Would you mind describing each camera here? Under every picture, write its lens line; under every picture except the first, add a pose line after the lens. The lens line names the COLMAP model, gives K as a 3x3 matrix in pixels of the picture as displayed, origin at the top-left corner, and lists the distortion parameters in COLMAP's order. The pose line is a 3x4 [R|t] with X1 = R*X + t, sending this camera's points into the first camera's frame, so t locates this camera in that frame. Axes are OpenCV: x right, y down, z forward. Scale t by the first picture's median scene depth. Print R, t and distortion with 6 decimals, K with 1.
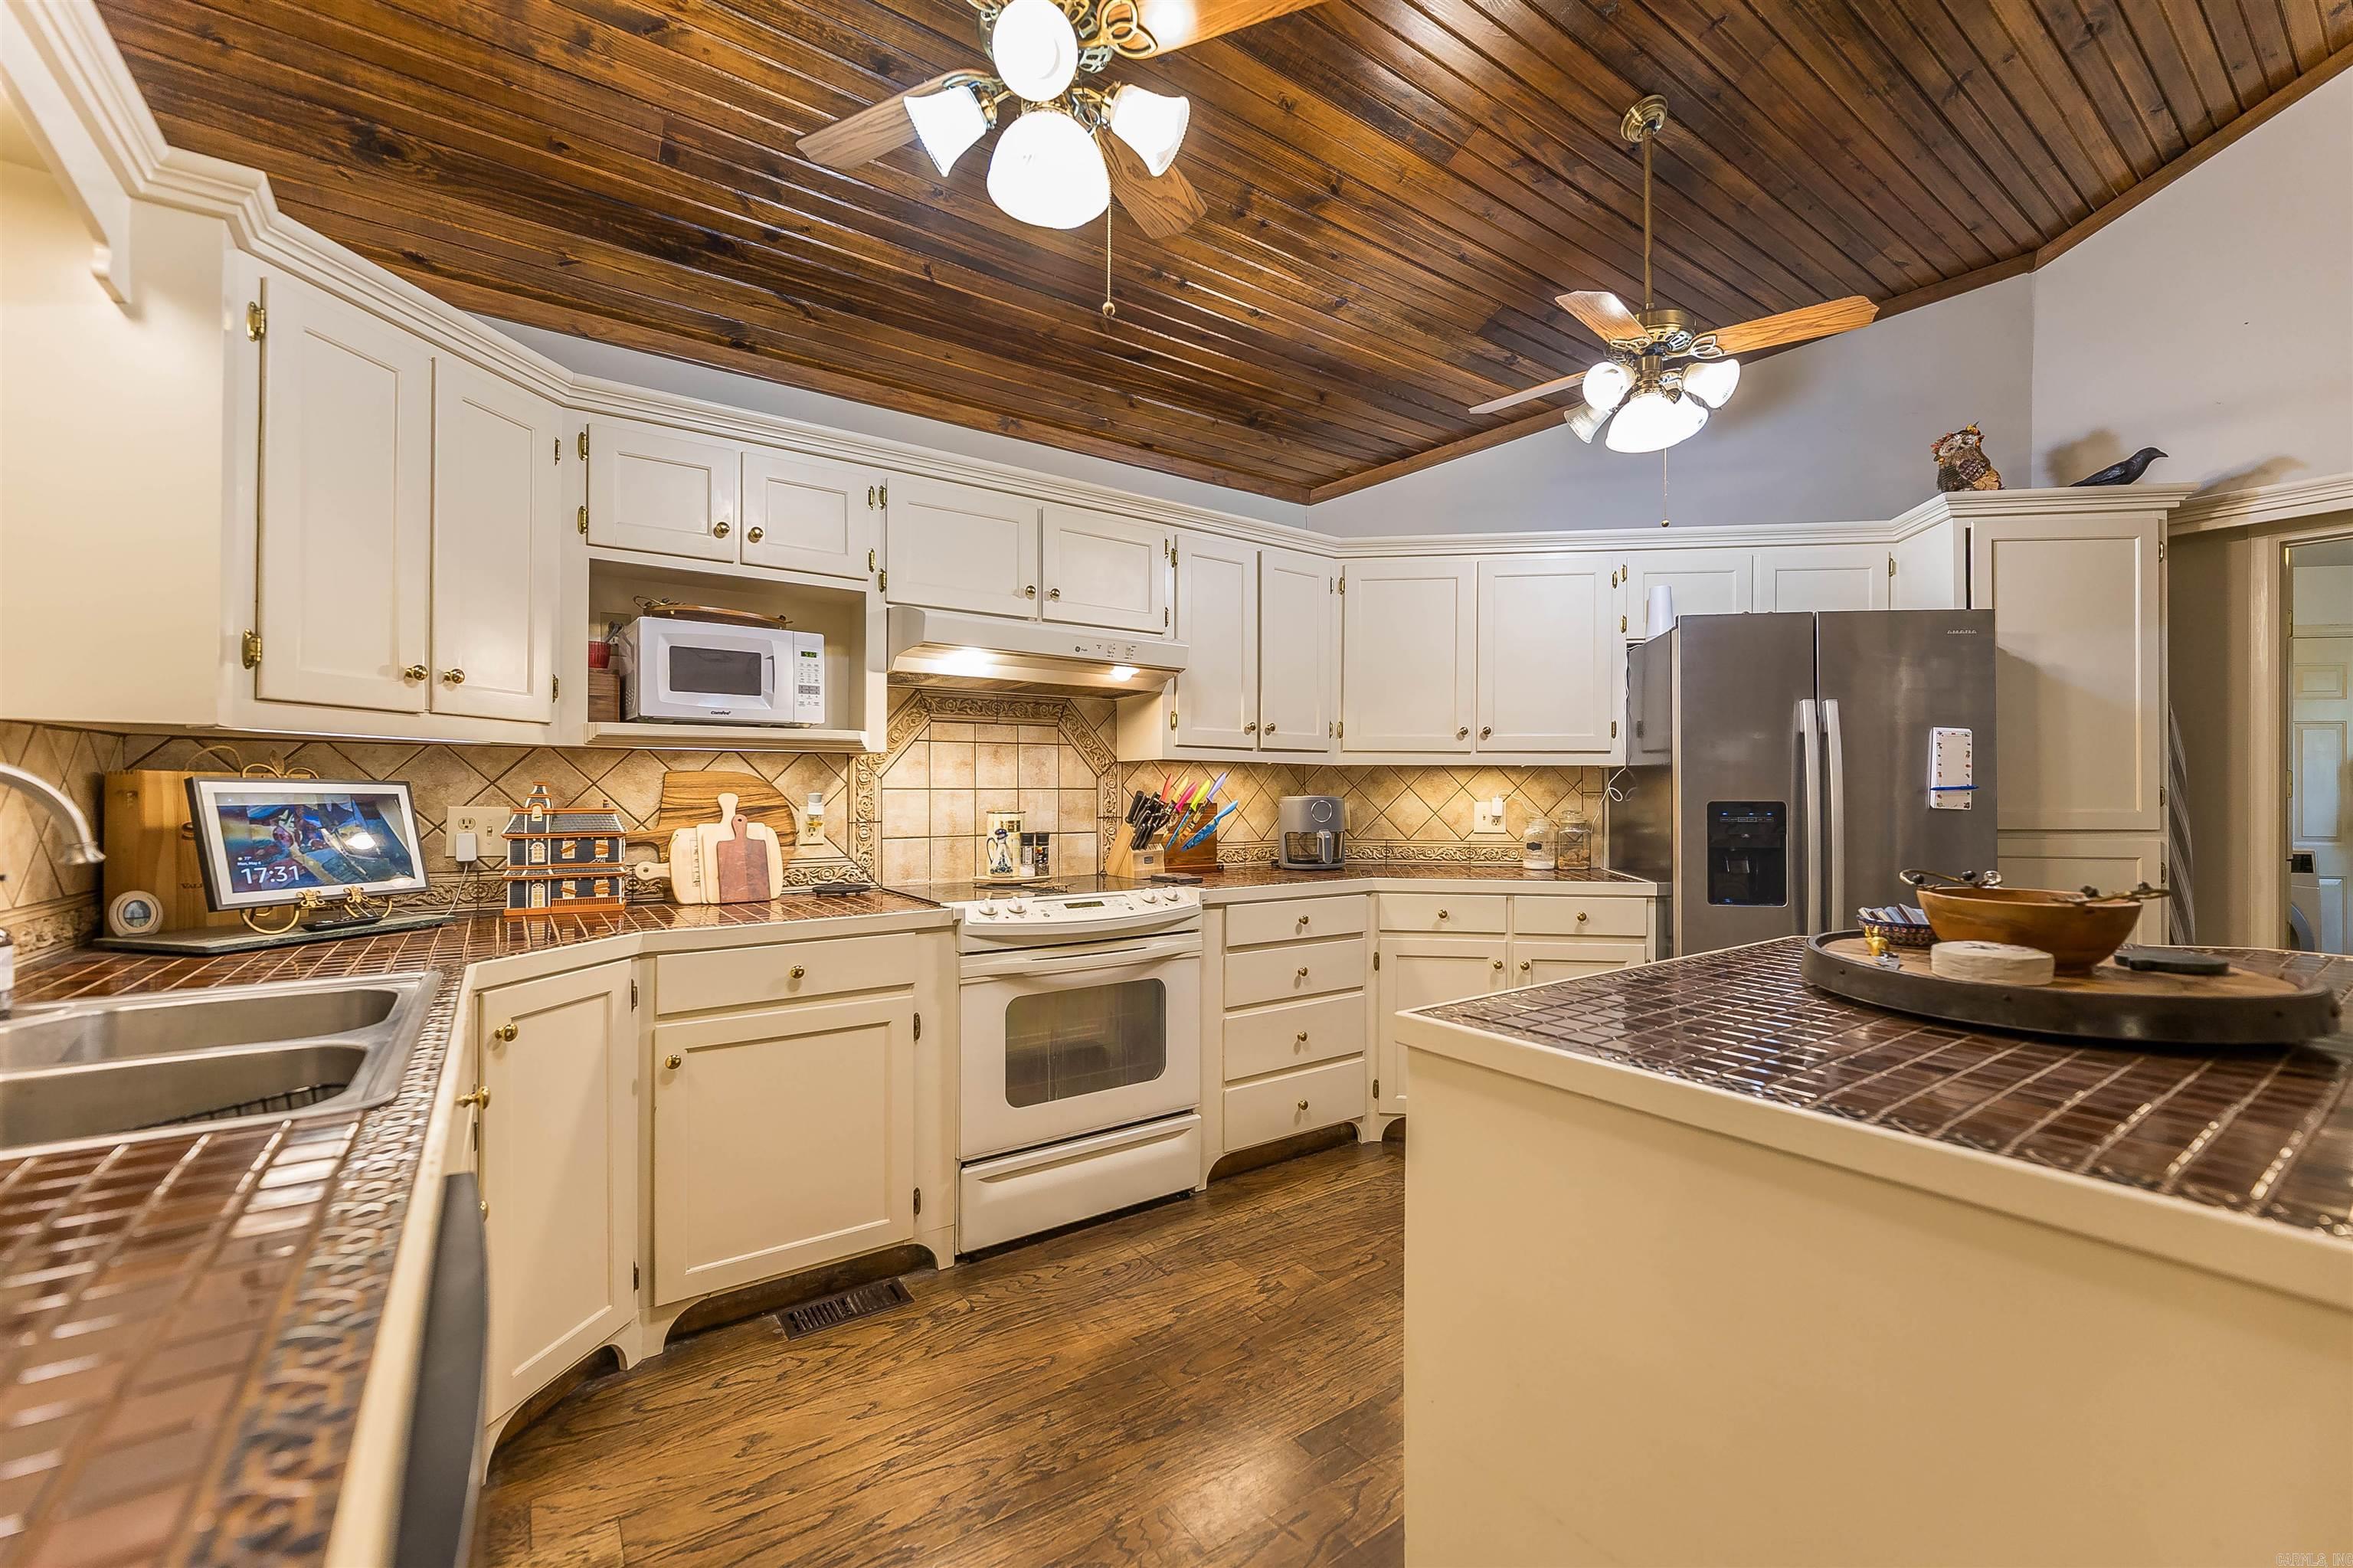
lens RADIAL K [[946.8, 0, 1193.3], [0, 946.8, 792.7], [0, 0, 1]] dist [-0.003388, 0.001535]
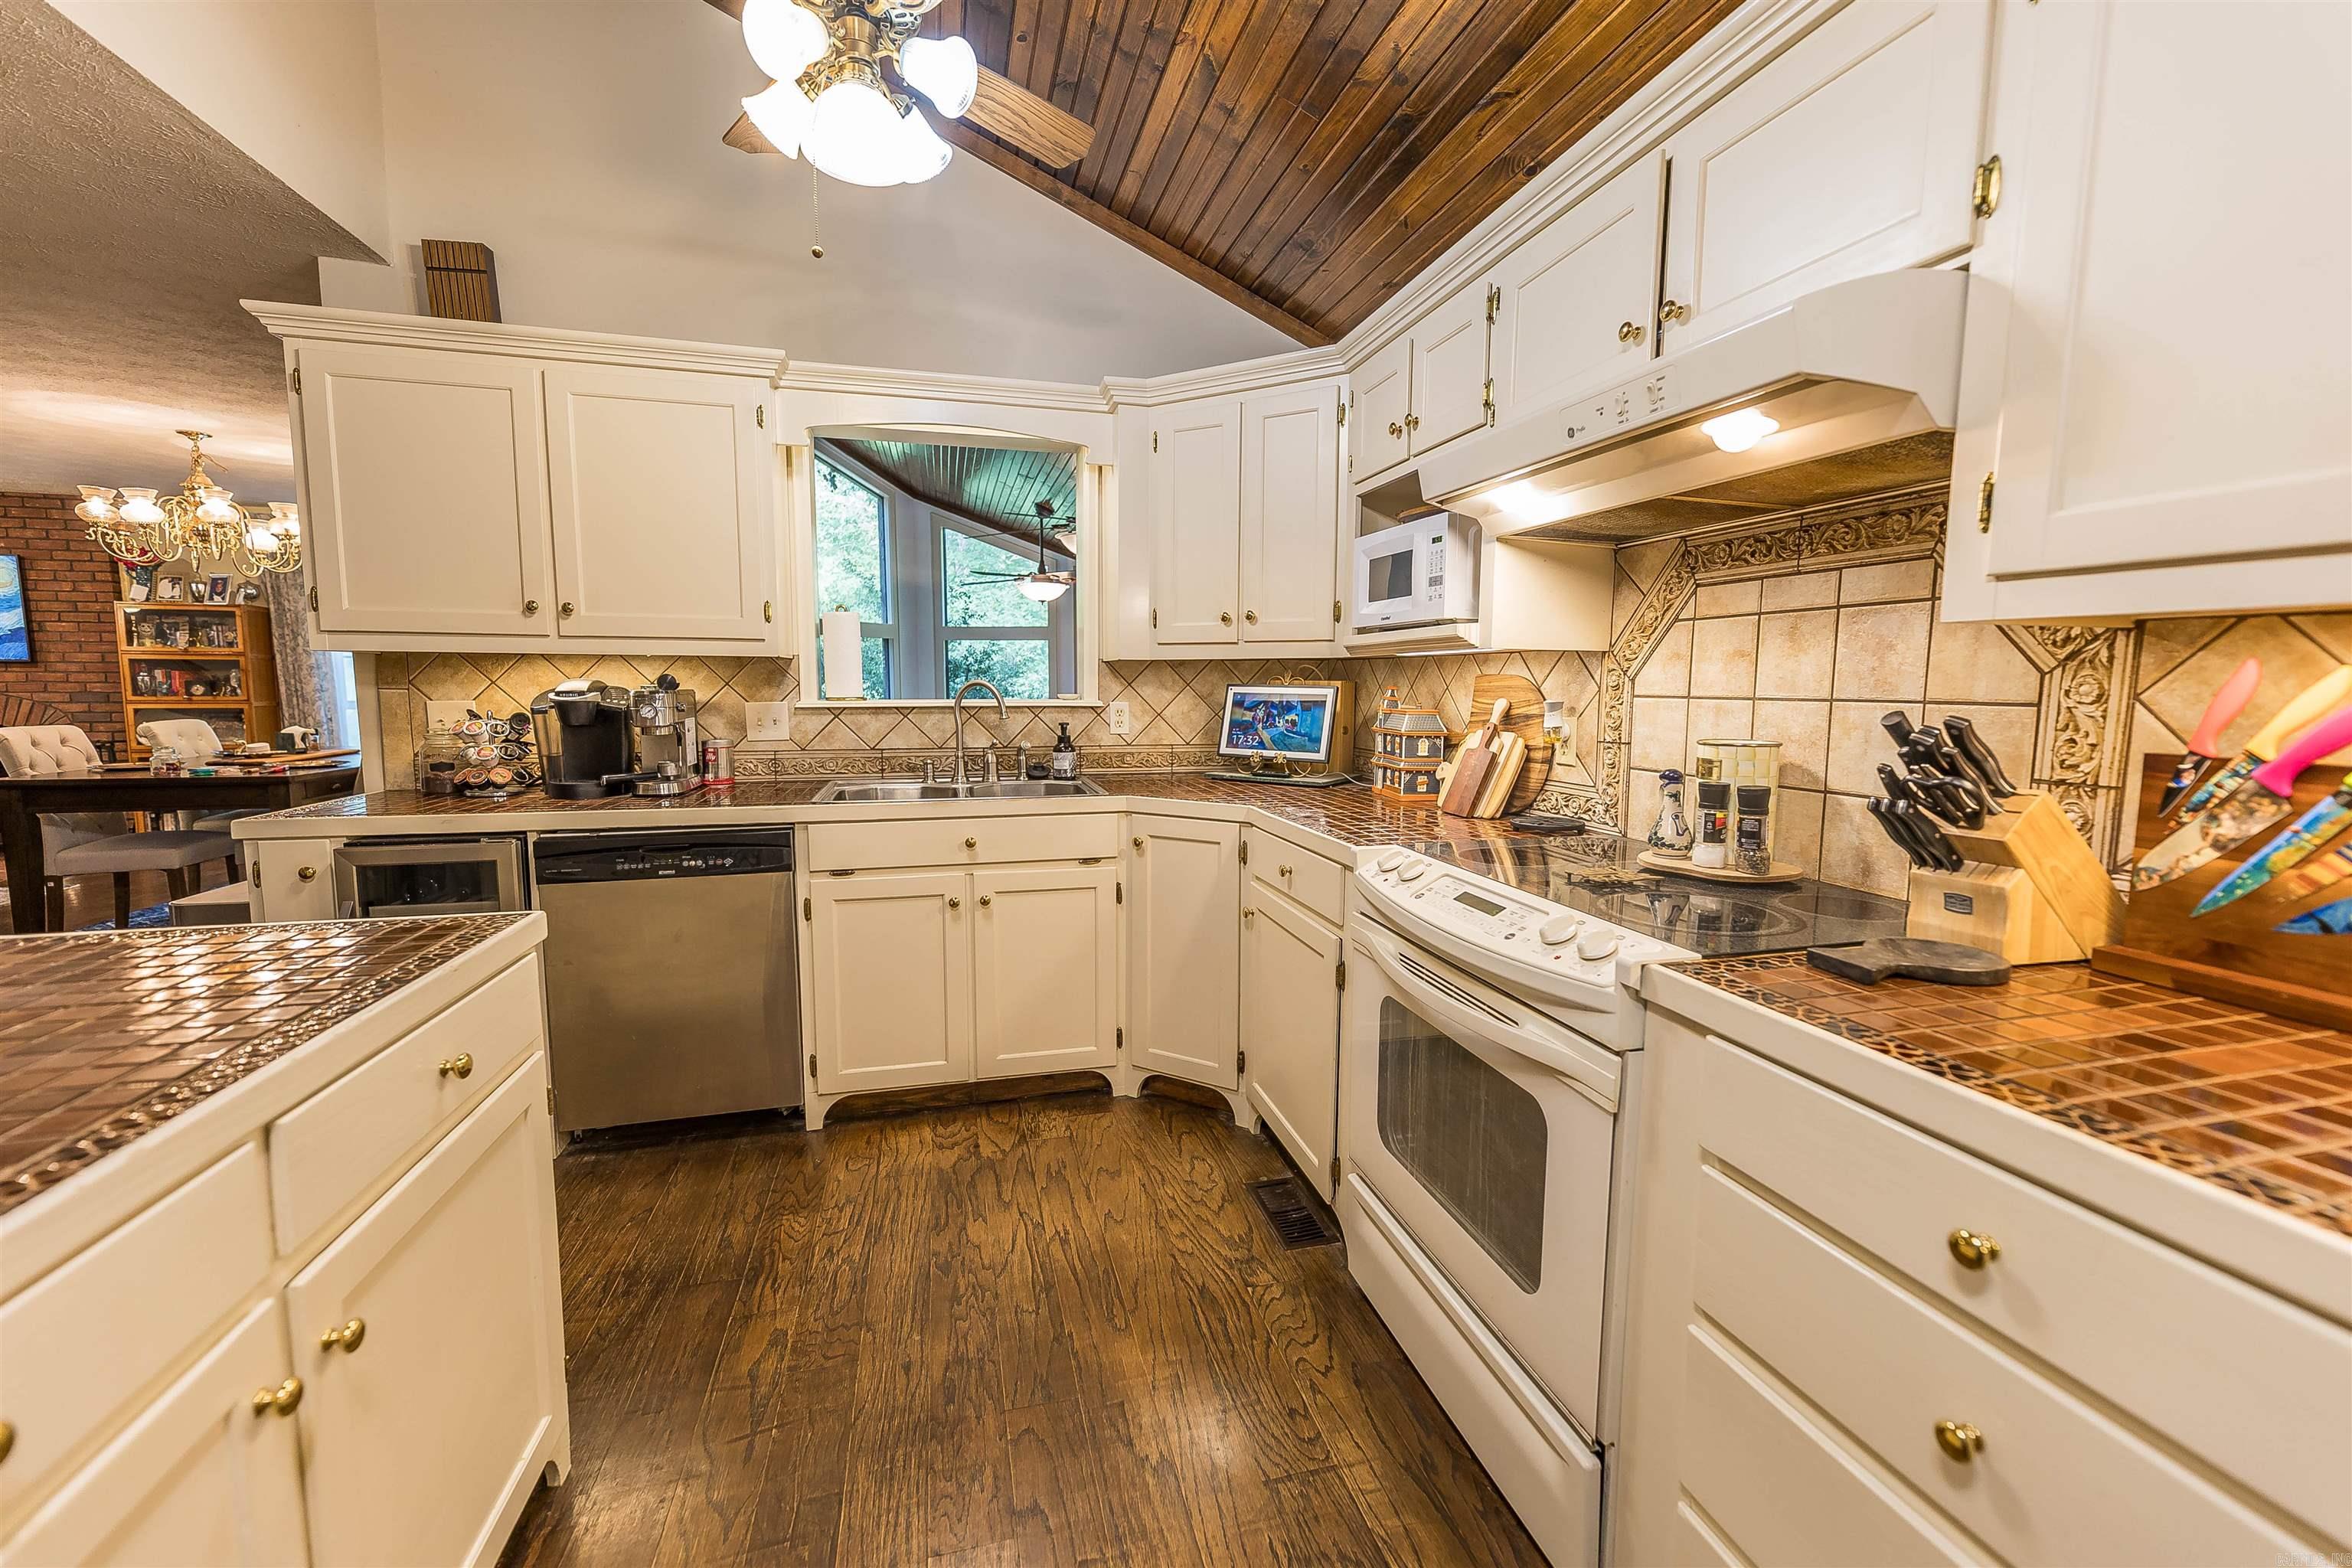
lens RADIAL K [[946.3, 0, 1182.7], [0, 946.3, 775.9], [0, 0, 1]] dist [-0.003388, 0.001535]
pose [[-0.356854, 0.093401, -0.929479, 0.480780], [-0.003122, 0.994864, 0.101171, -0.016490], [0.934155, 0.039005, -0.354730, 1.045632]]
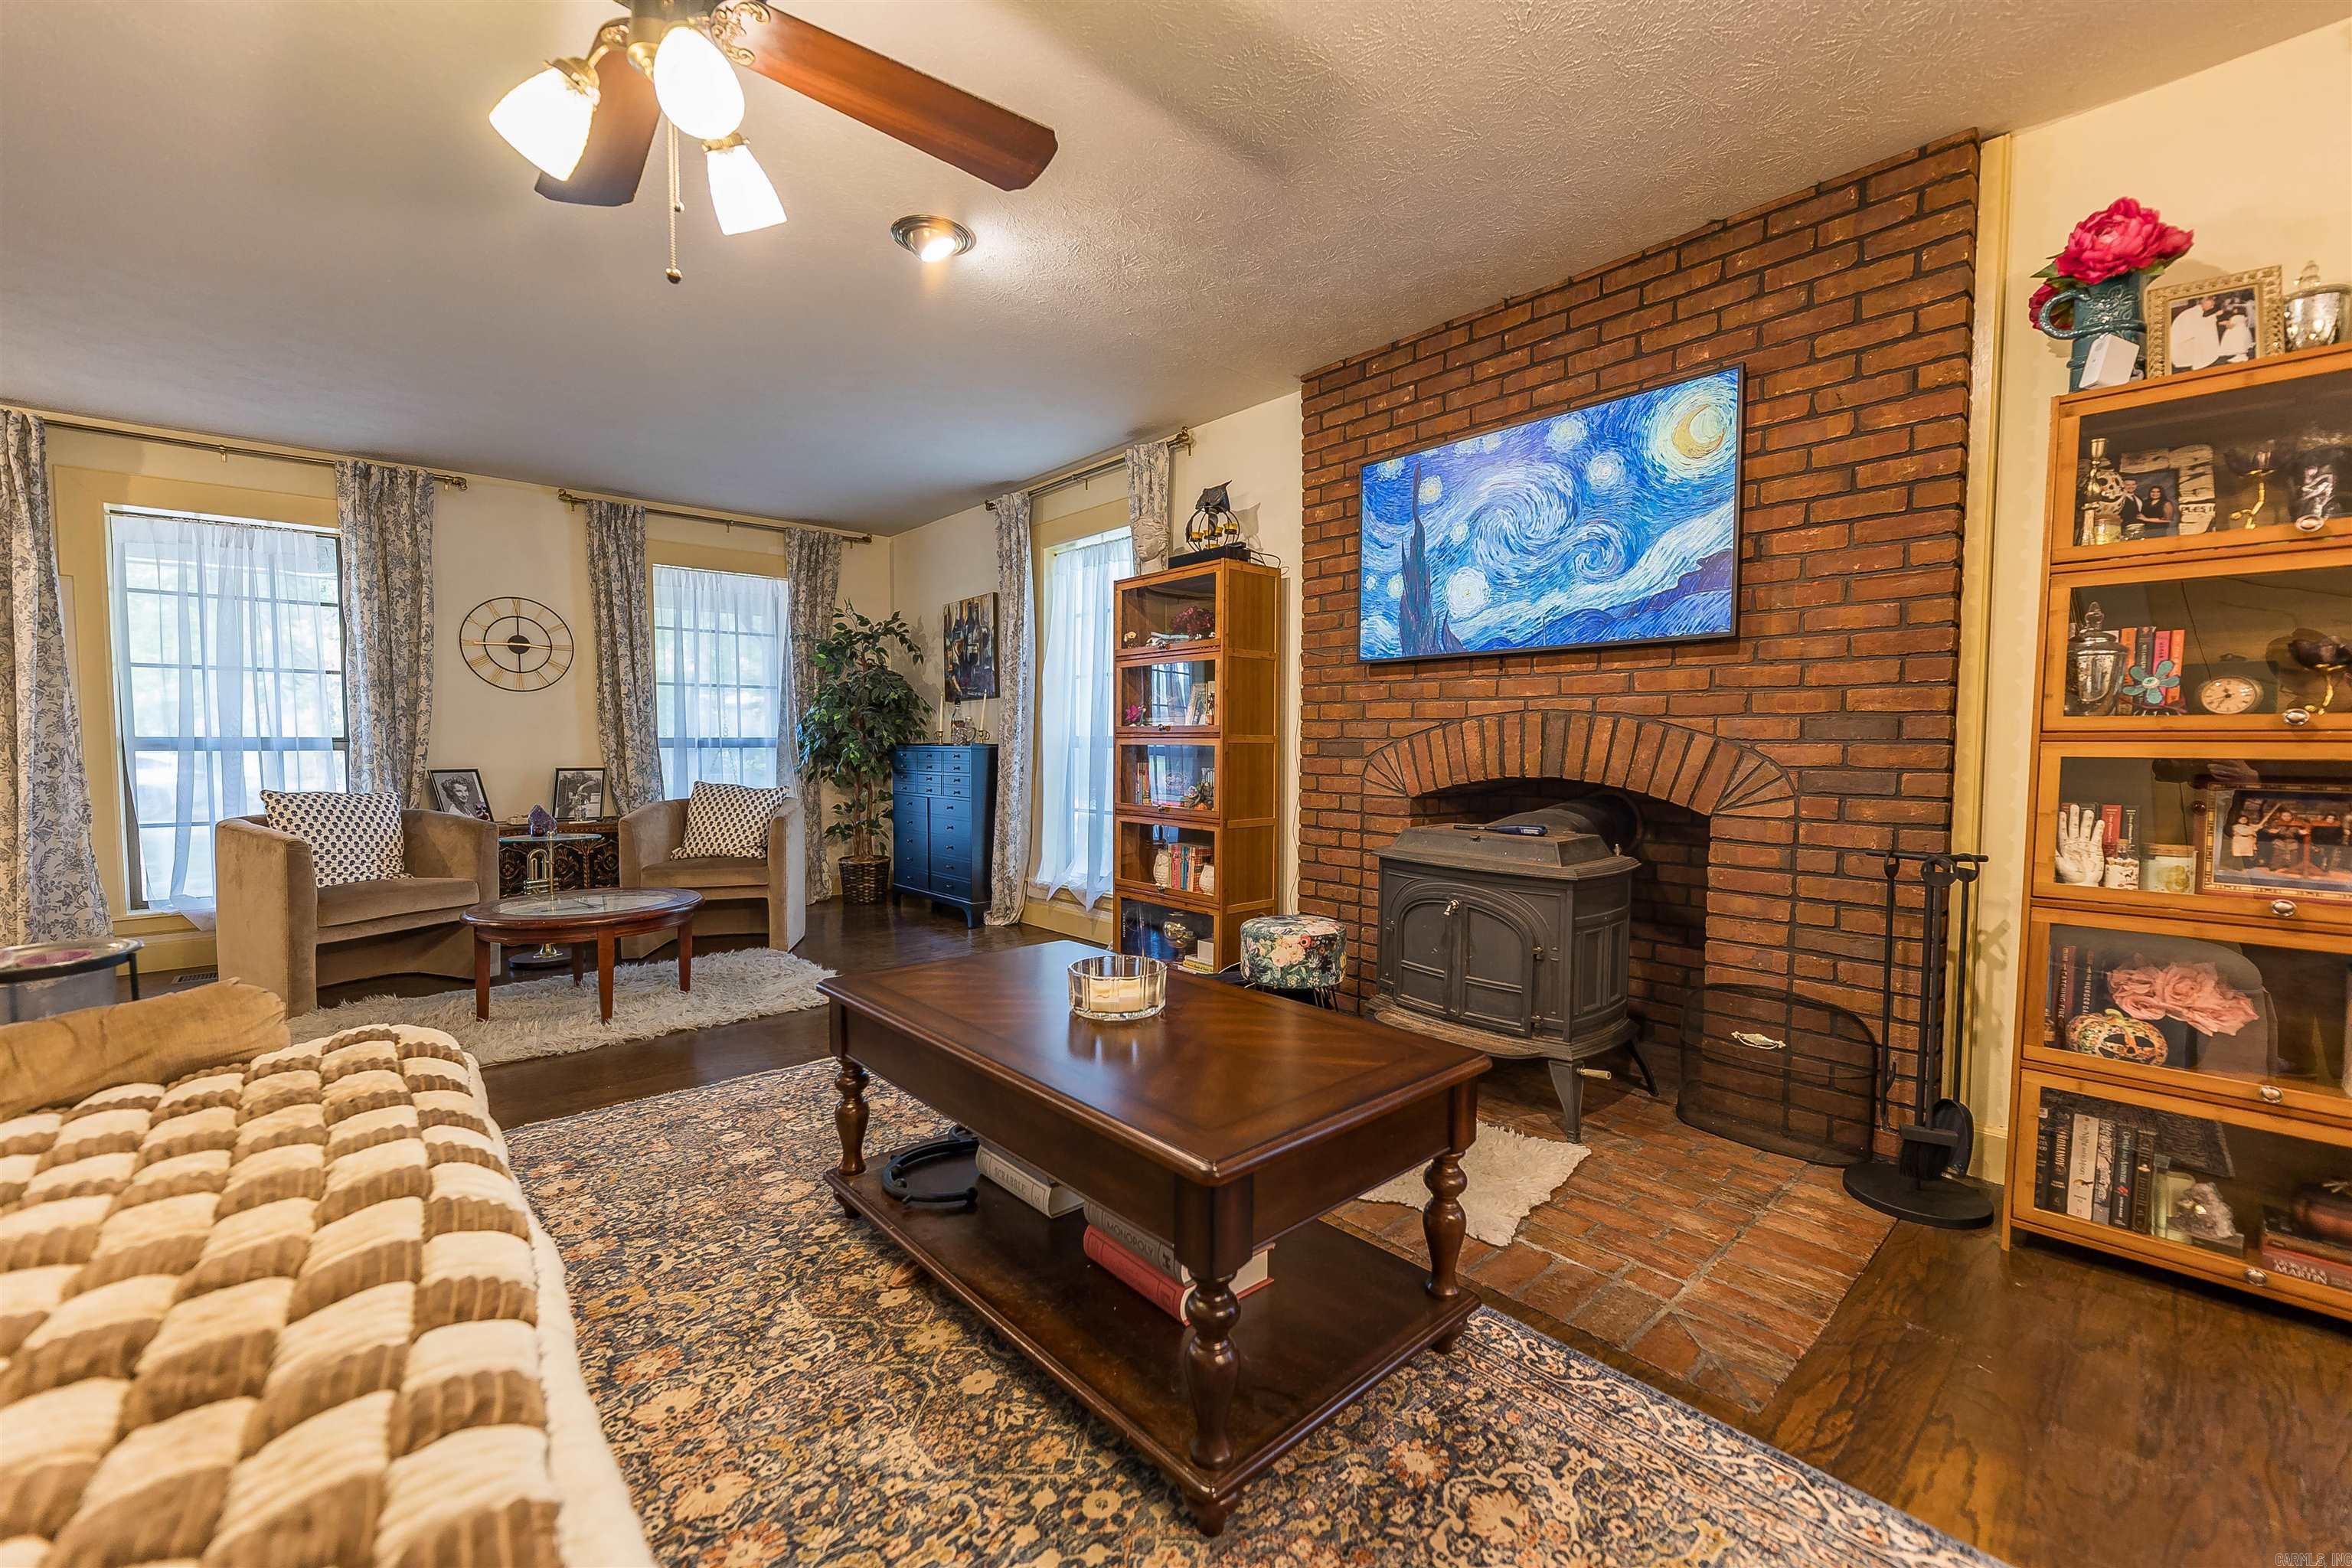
lens RADIAL K [[946.3, 0, 1186.8], [0, 946.3, 793.5], [0, 0, 1]] dist [-0.003388, 0.001535]
pose [[-0.993090, 0.000303, -0.117355, -0.092146], [-0.005473, 0.998789, 0.048890, 0.061639], [0.117227, 0.049195, -0.991886, -1.731819]]
